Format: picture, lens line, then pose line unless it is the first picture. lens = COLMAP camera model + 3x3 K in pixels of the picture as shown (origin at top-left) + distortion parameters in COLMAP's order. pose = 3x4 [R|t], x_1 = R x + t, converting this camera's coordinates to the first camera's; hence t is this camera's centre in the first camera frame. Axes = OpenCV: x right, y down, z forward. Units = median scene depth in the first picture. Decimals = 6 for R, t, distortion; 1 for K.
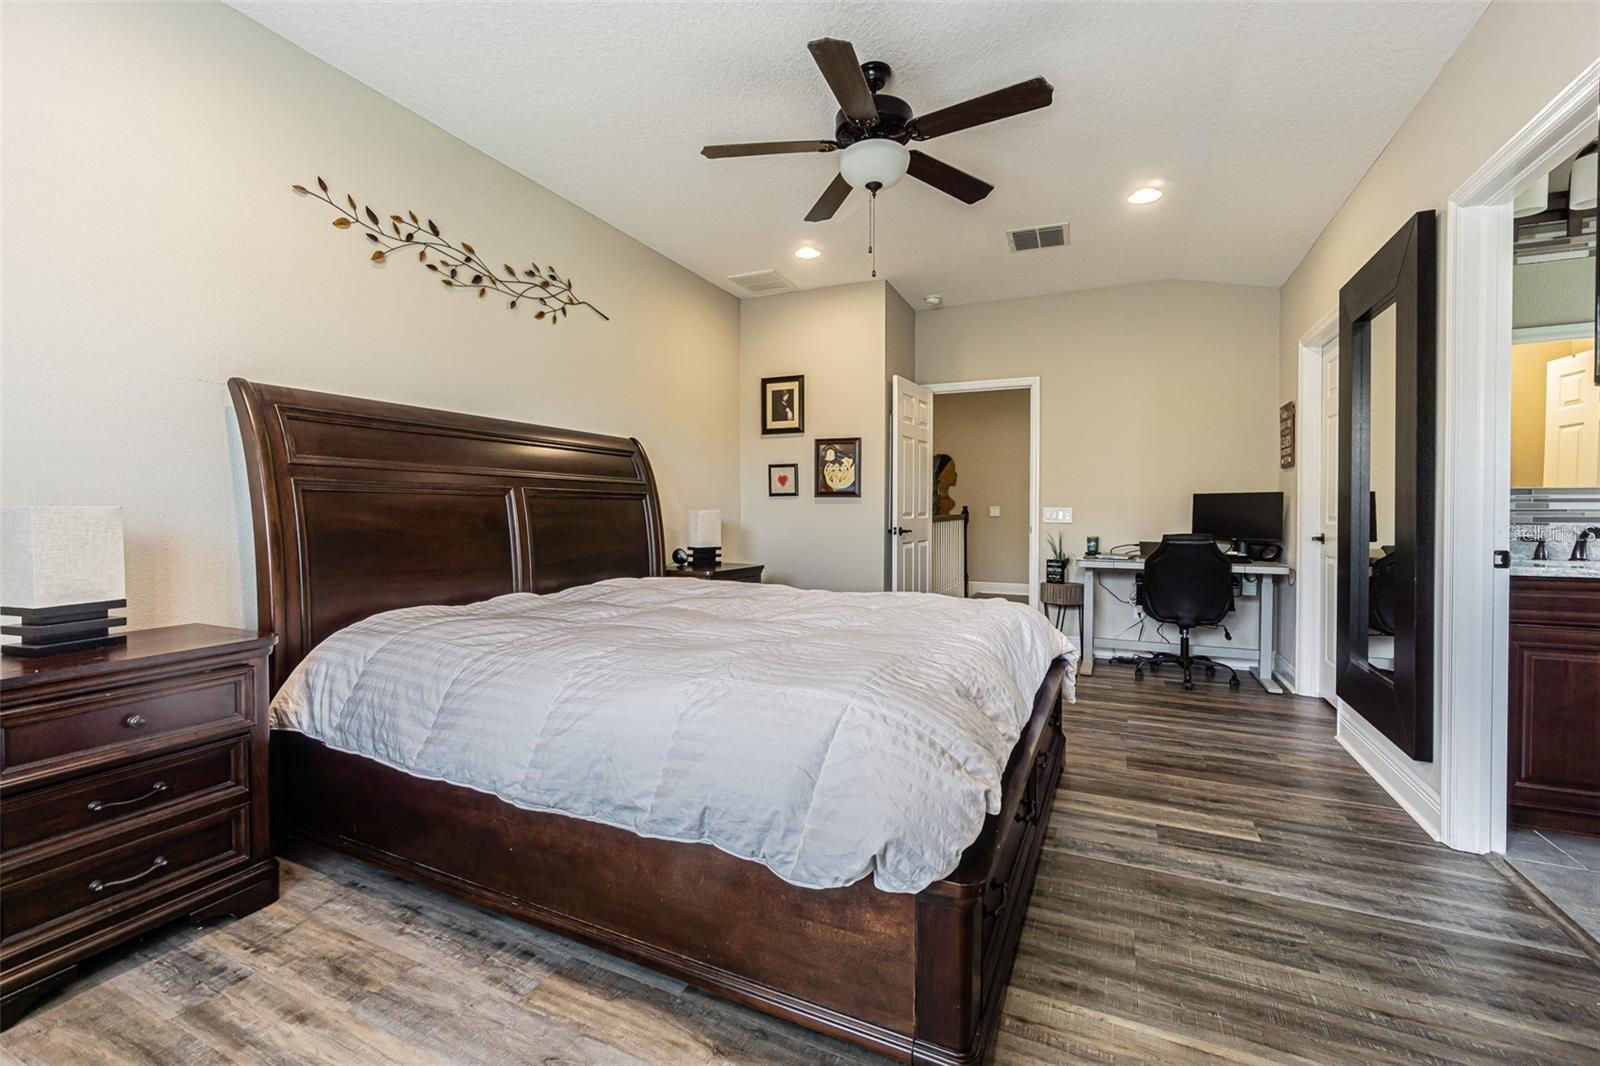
lens RADIAL K [[690.3, 0, 800.5], [0, 690.3, 530.4], [0, 0, 1]] dist [-0.008361, 0.001659]
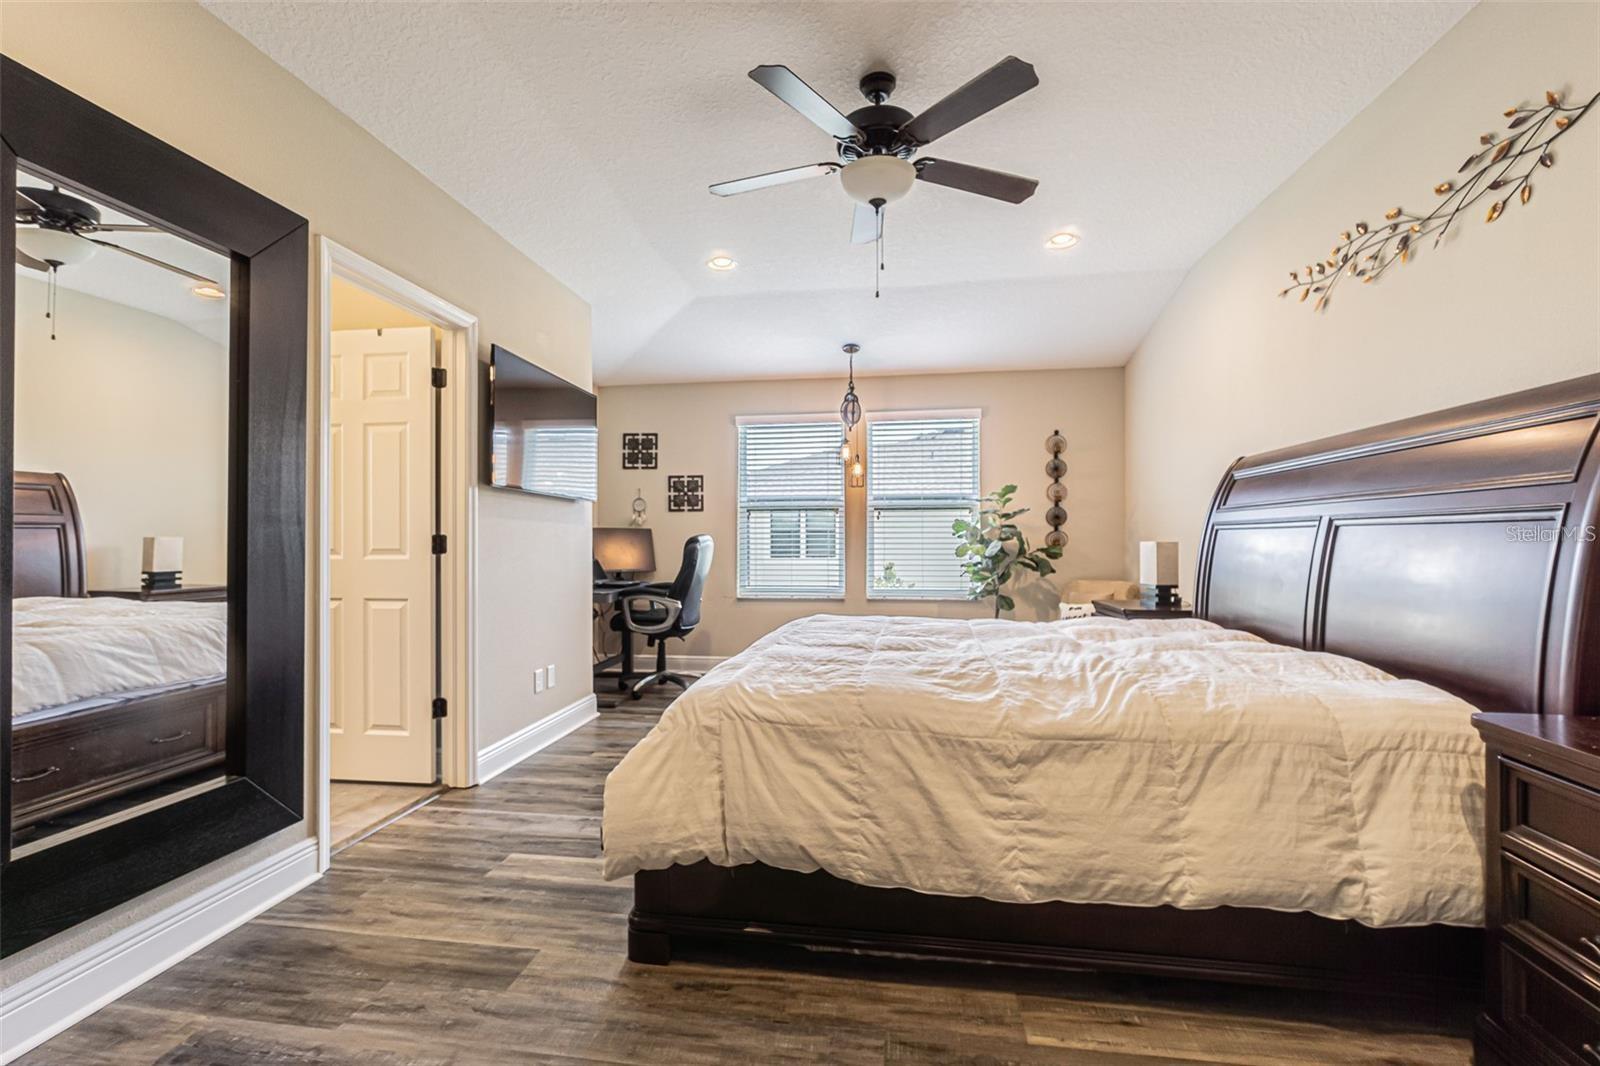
lens RADIAL K [[690.3, 0, 799.8], [0, 690.3, 536.0], [0, 0, 1]] dist [-0.008361, 0.001659]
pose [[-0.957890, -0.001219, -0.287132, 0.430375], [-0.007169, 0.999781, 0.019671, -0.052102], [0.287045, 0.020901, -0.957689, 1.680552]]
